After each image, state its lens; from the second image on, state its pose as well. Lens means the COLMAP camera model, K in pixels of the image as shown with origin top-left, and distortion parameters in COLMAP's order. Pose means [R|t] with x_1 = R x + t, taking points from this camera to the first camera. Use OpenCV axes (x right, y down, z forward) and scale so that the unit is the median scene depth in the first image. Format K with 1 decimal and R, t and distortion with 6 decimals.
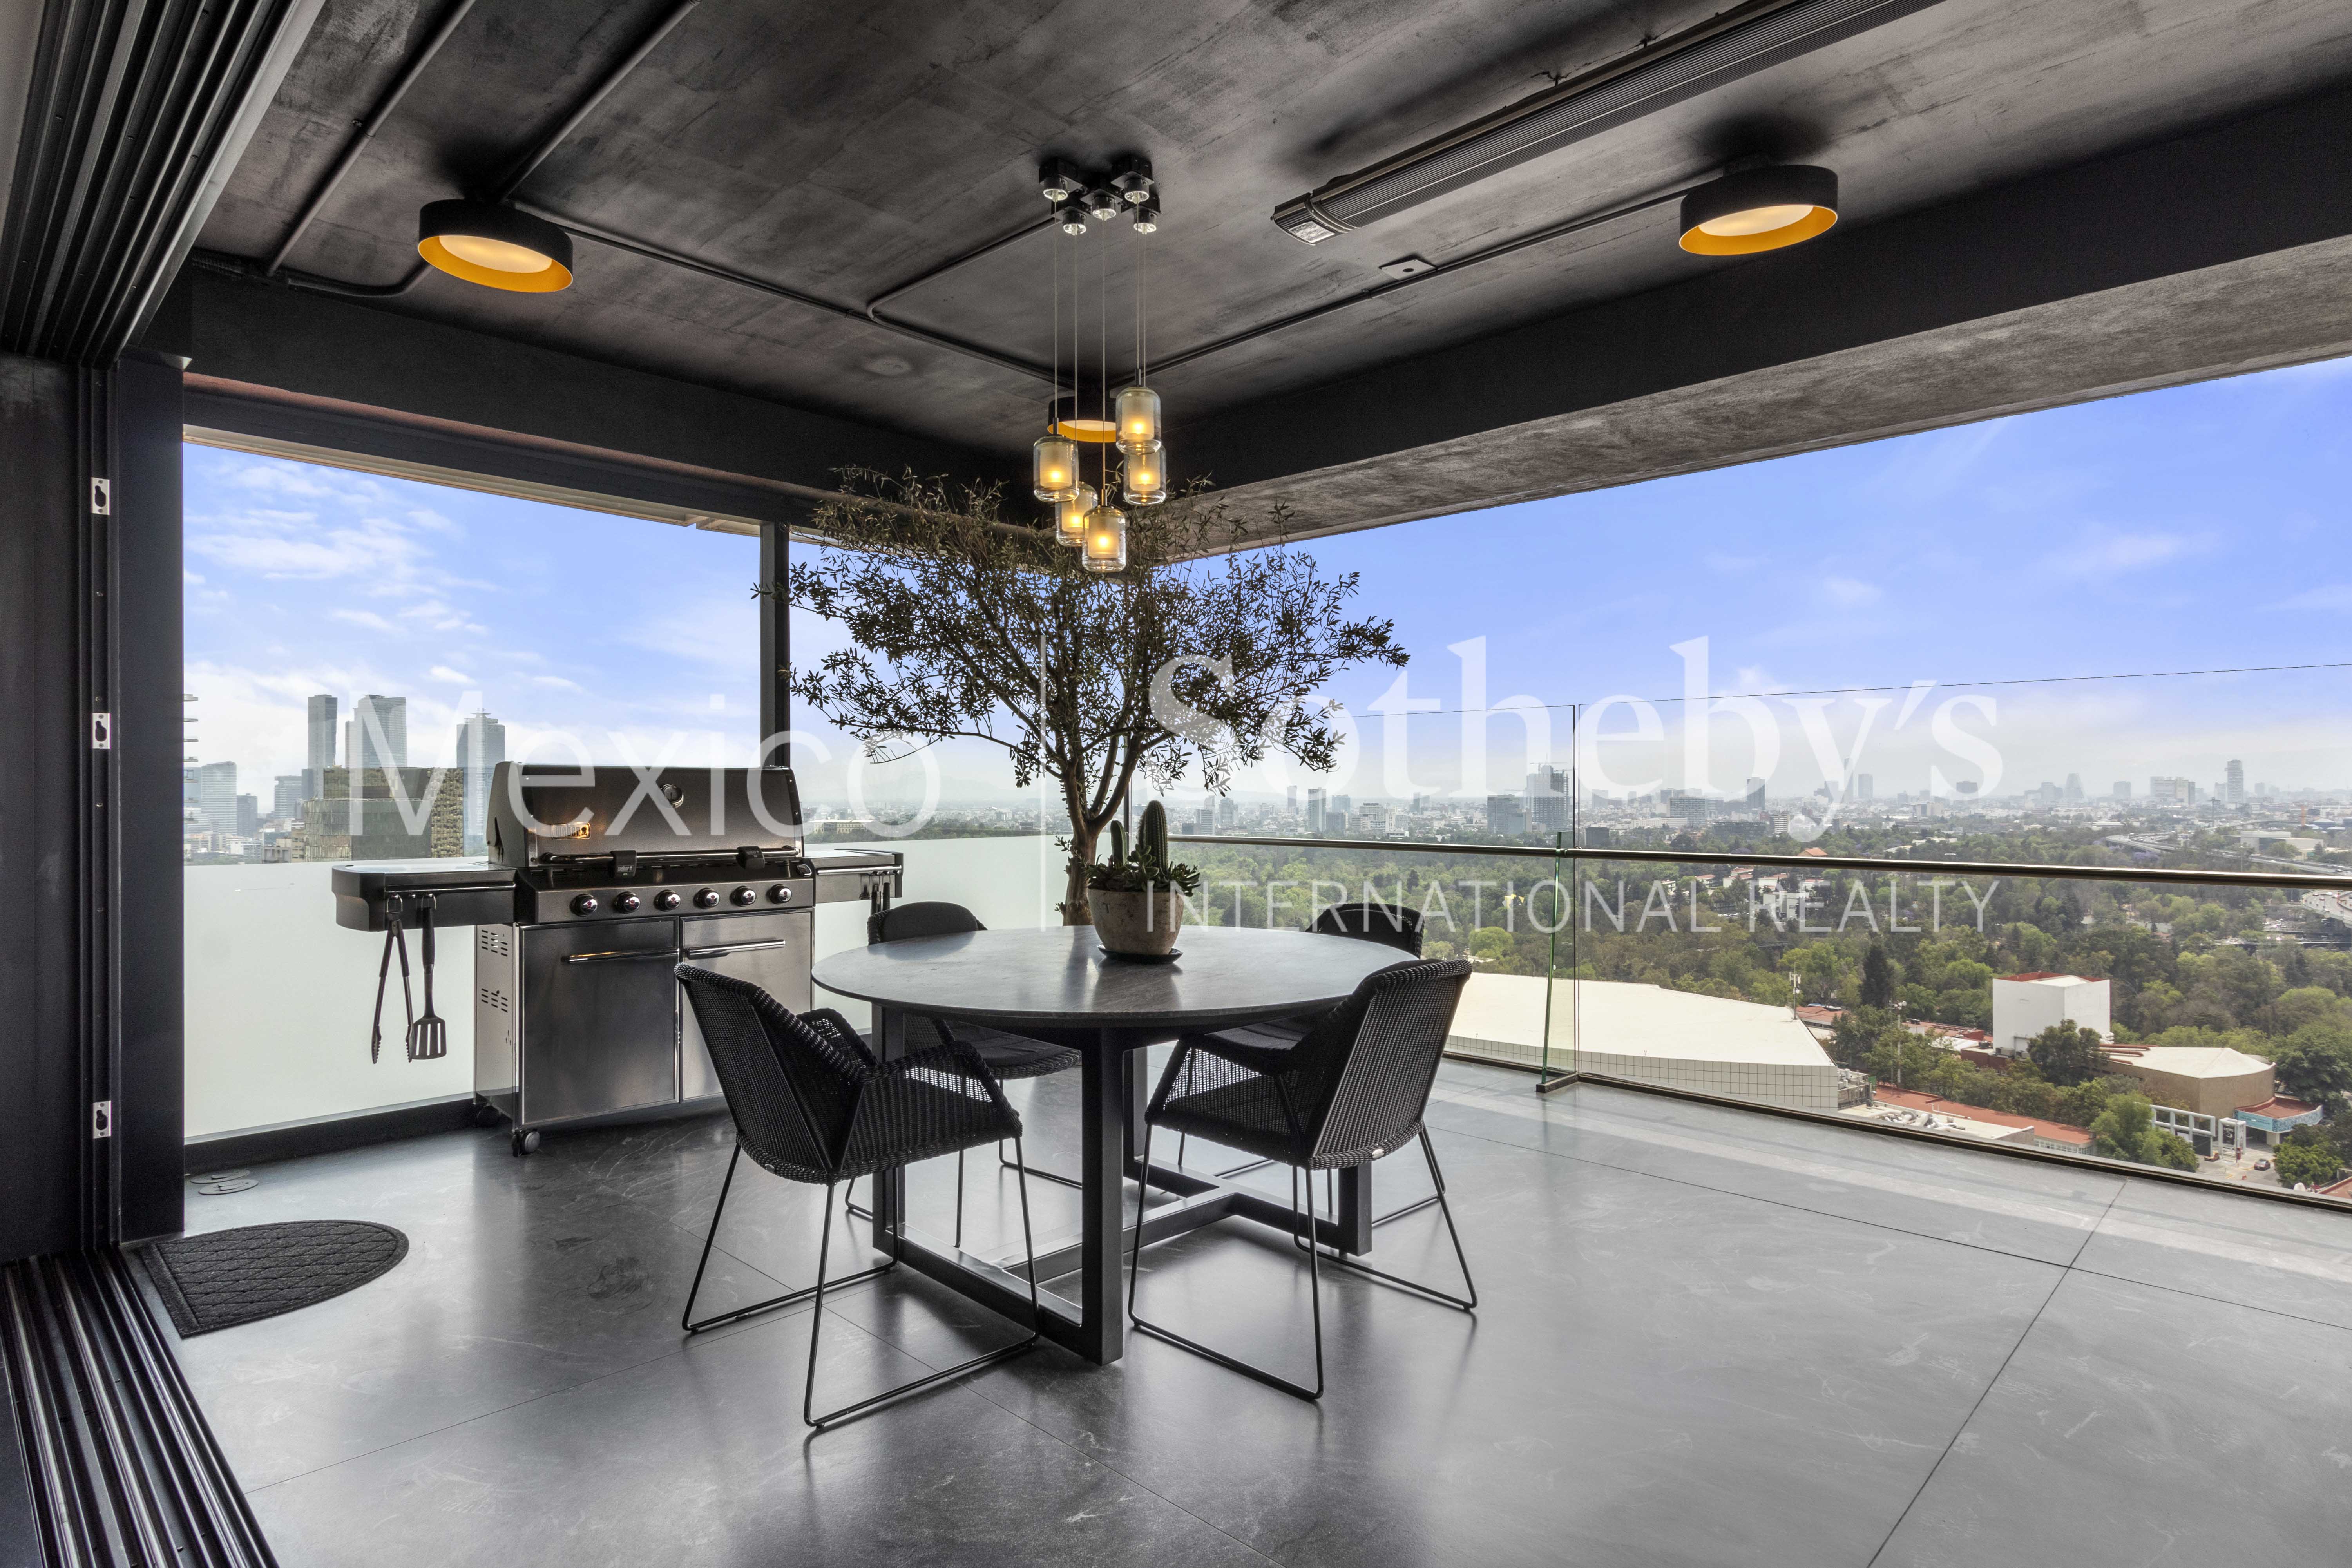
lens RADIAL K [[1242.6, 0, 1176.1], [0, 1242.6, 787.1], [0, 0, 1]] dist [0.009856, 0.000413]
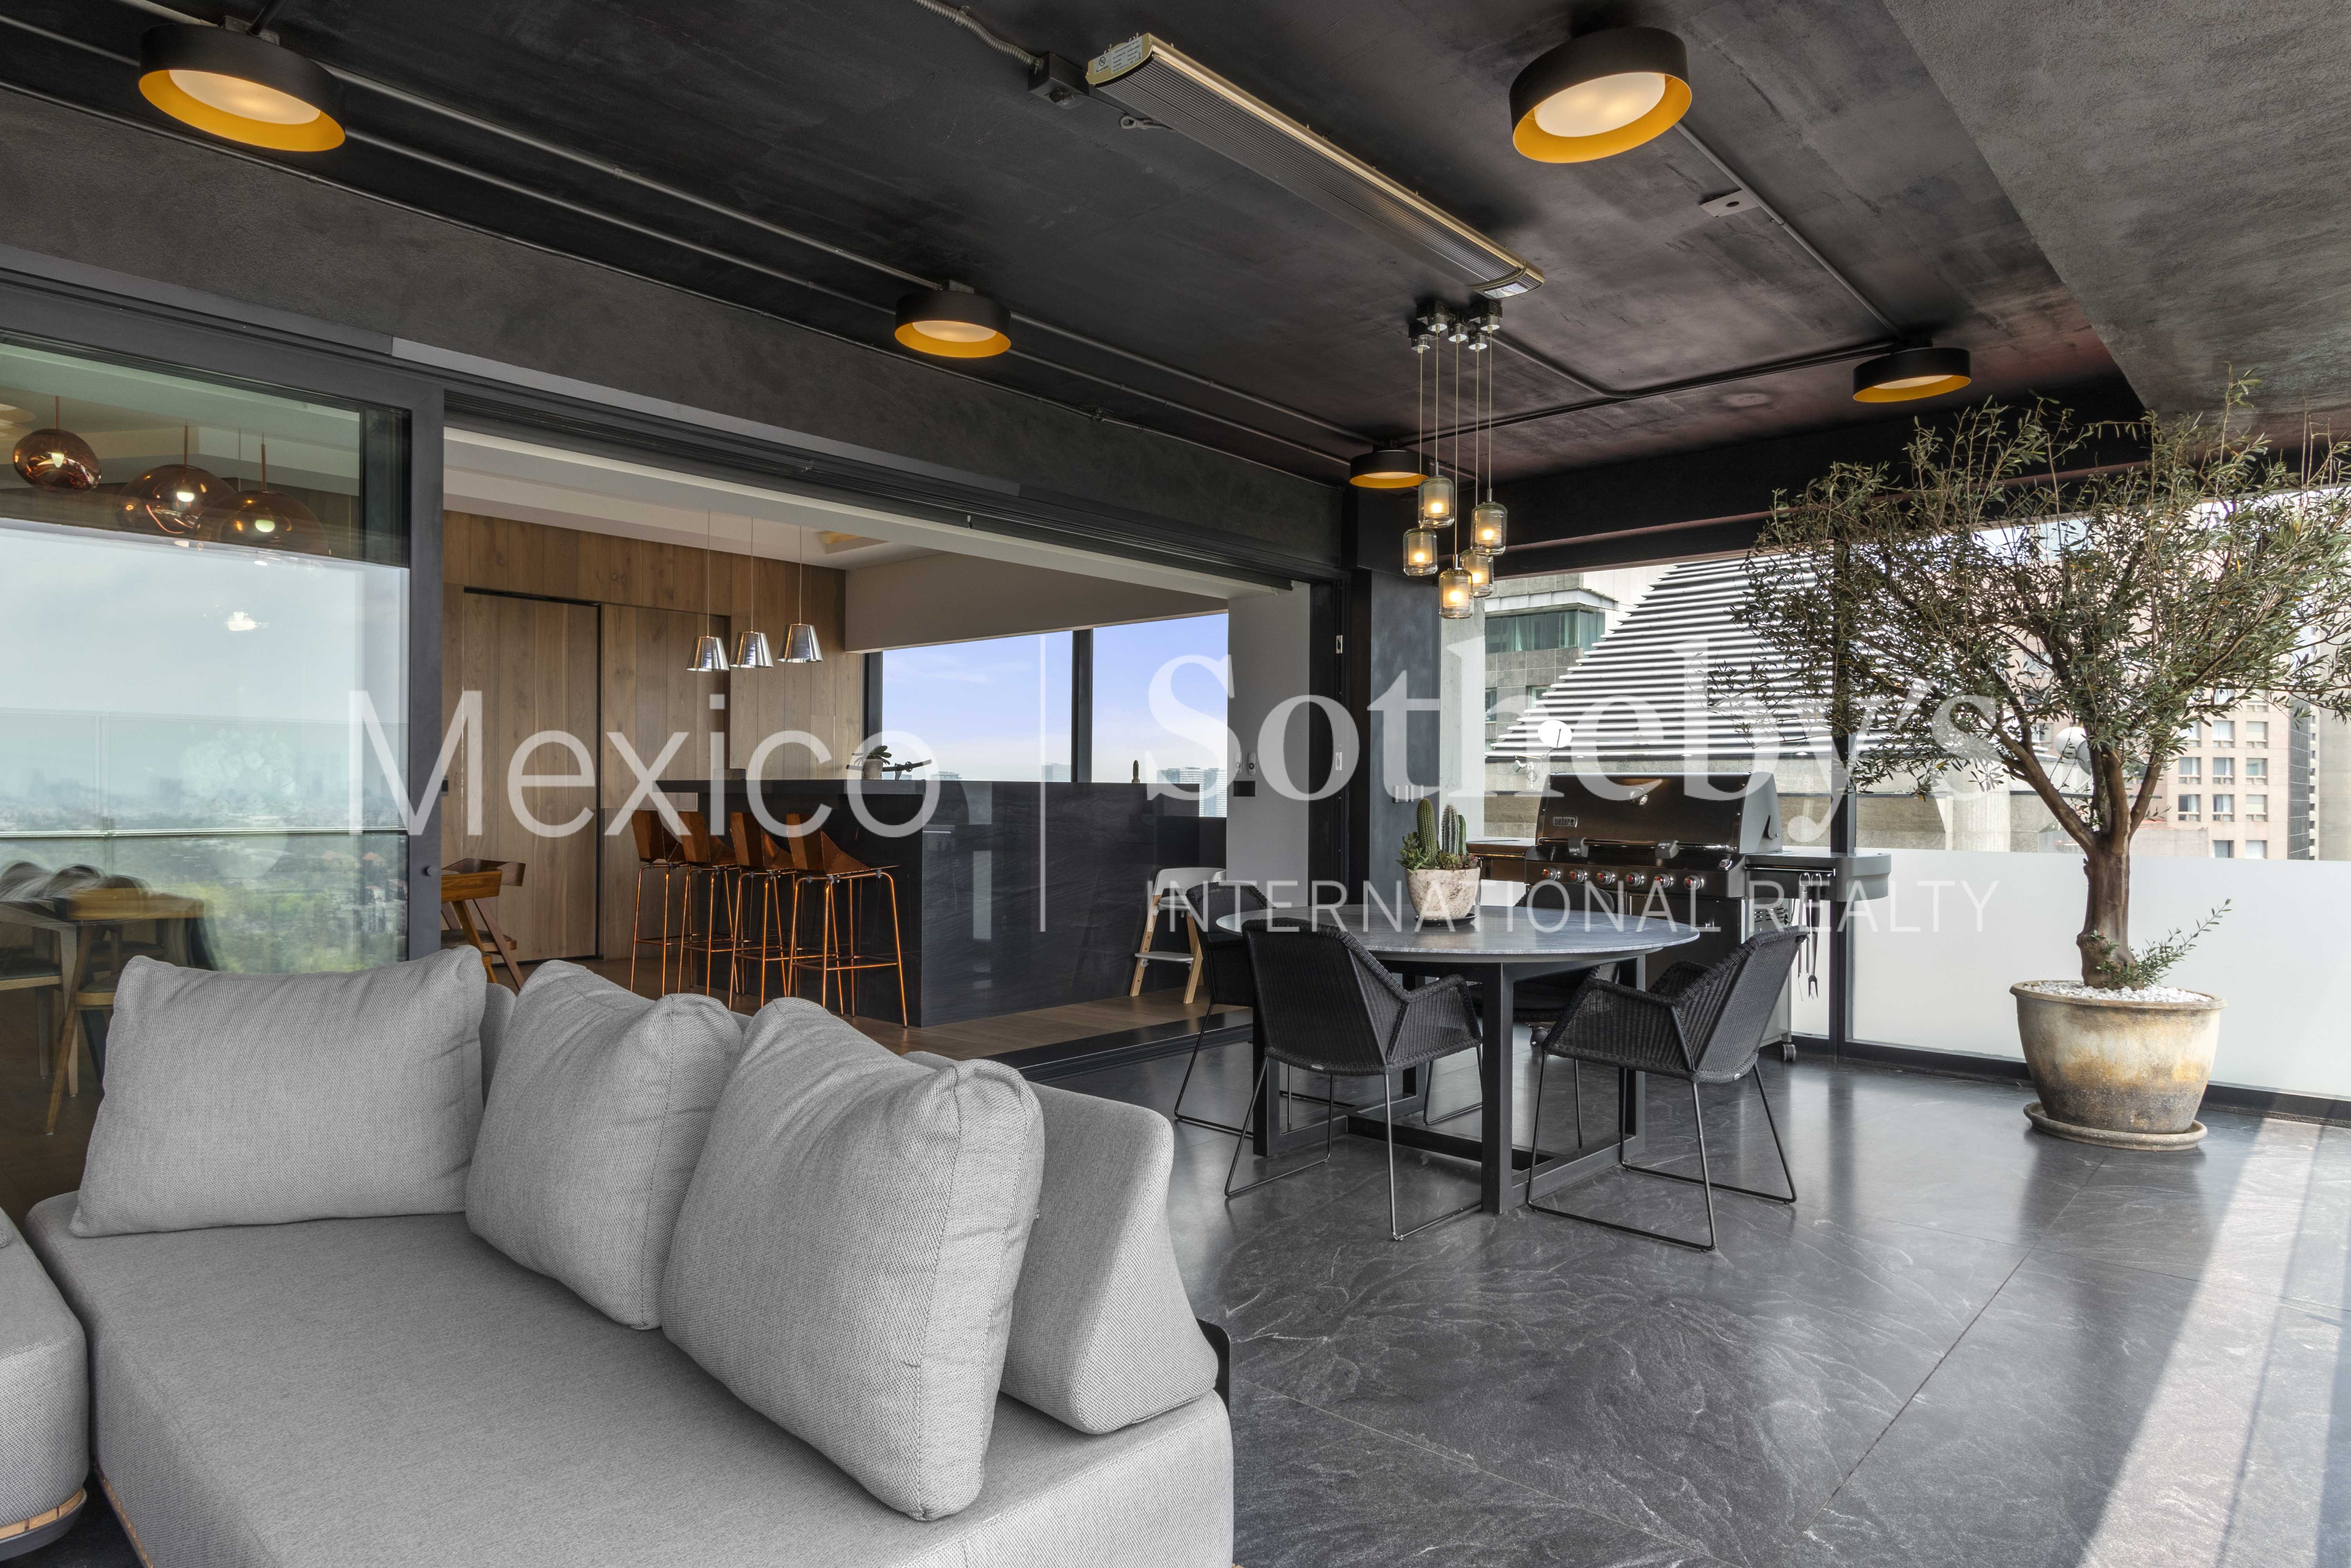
lens RADIAL K [[1339.3, 0, 1175.3], [0, 1339.3, 784.7], [0, 0, 1]] dist [-0.000336, 0.000009]
pose [[0.032983, -0.000353, -0.999456, 1.072138], [-0.005202, 0.999986, -0.000525, -0.002772], [0.999442, 0.005216, 0.032981, 0.554543]]
